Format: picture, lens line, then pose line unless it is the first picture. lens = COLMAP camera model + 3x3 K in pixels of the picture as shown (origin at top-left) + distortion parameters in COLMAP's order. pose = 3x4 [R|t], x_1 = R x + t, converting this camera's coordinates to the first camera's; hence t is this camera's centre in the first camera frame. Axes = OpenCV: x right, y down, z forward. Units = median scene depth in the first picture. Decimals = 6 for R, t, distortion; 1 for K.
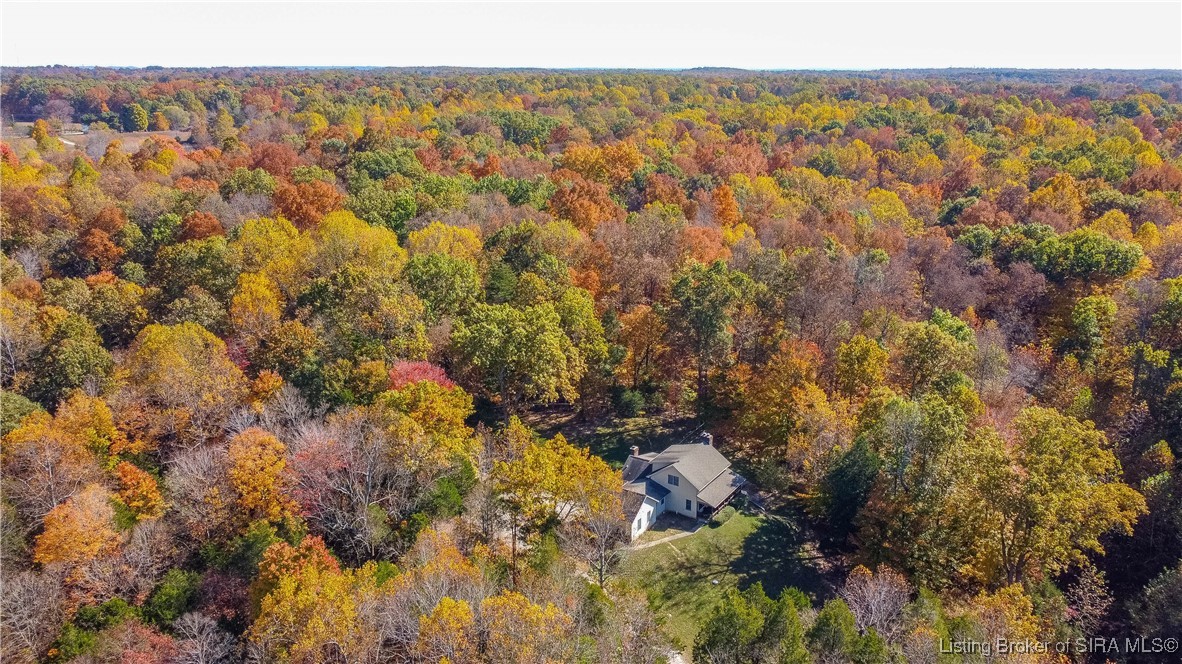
lens RADIAL K [[905.8, 0, 595.0], [0, 905.8, 309.2], [0, 0, 1]] dist [0.007650, 0.000313]
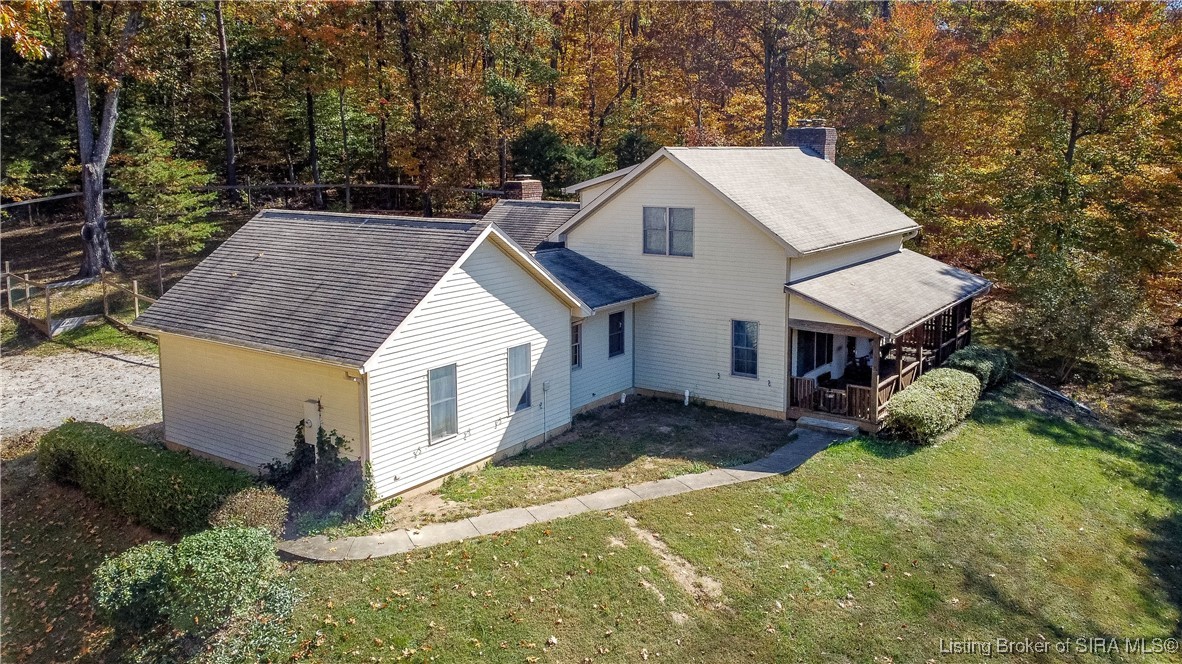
lens RADIAL K [[905.8, 0, 595.0], [0, 905.8, 309.2], [0, 0, 1]] dist [0.007650, 0.000313]
pose [[0.999180, 0.005106, -0.040159, 0.078868], [-0.008883, 0.995490, -0.094455, 0.225652], [0.039496, 0.094734, 0.994719, 0.803848]]
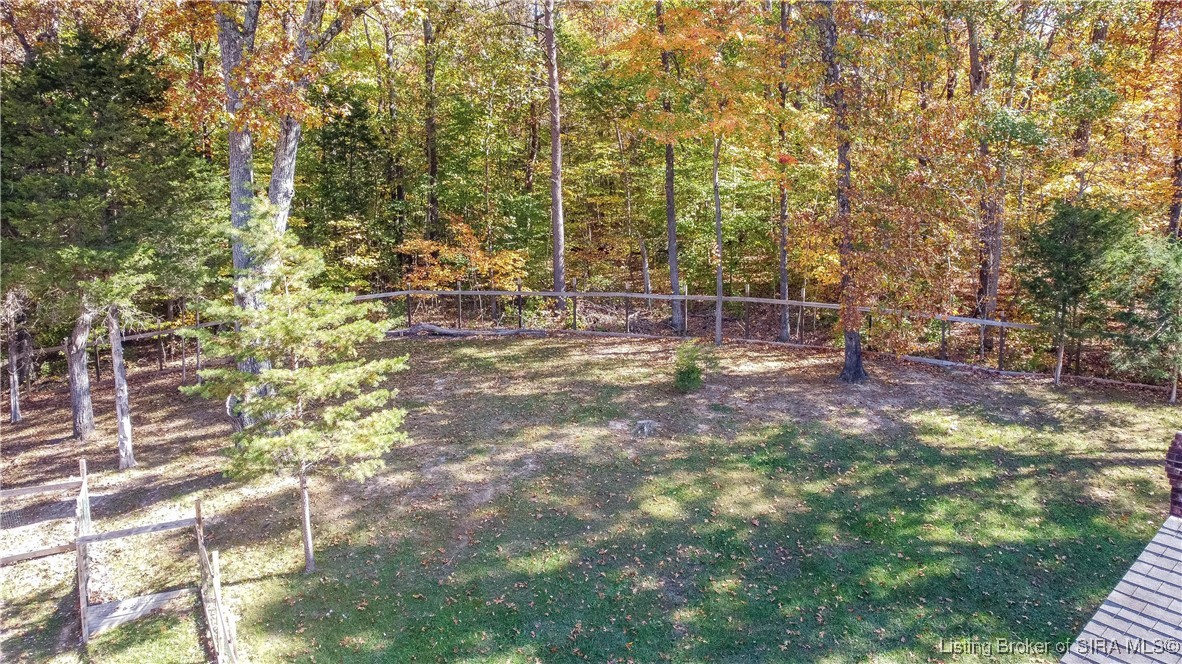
lens RADIAL K [[905.8, 0, 595.0], [0, 905.8, 309.2], [0, 0, 1]] dist [0.007650, 0.000313]
pose [[0.882759, 0.050859, -0.467065, 0.036659], [-0.120983, 0.985206, -0.121379, 0.169909], [0.453981, 0.163655, 0.875853, 0.968646]]
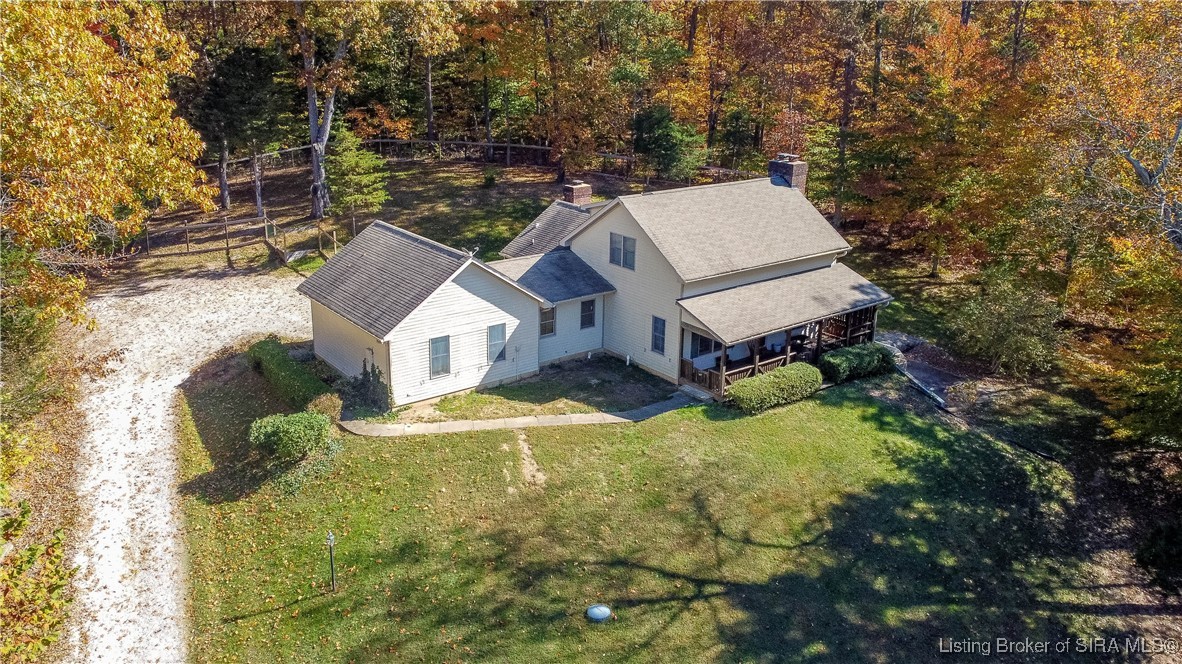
lens RADIAL K [[883.7, 0, 591.0], [0, 883.7, 332.0], [0, 0, 1]] dist [0.047034, 0.000742]
pose [[0.942640, 0.127822, -0.308368, 0.171556], [-0.107753, 0.990846, 0.081330, 0.193143], [0.315941, -0.043437, 0.947784, 0.717913]]
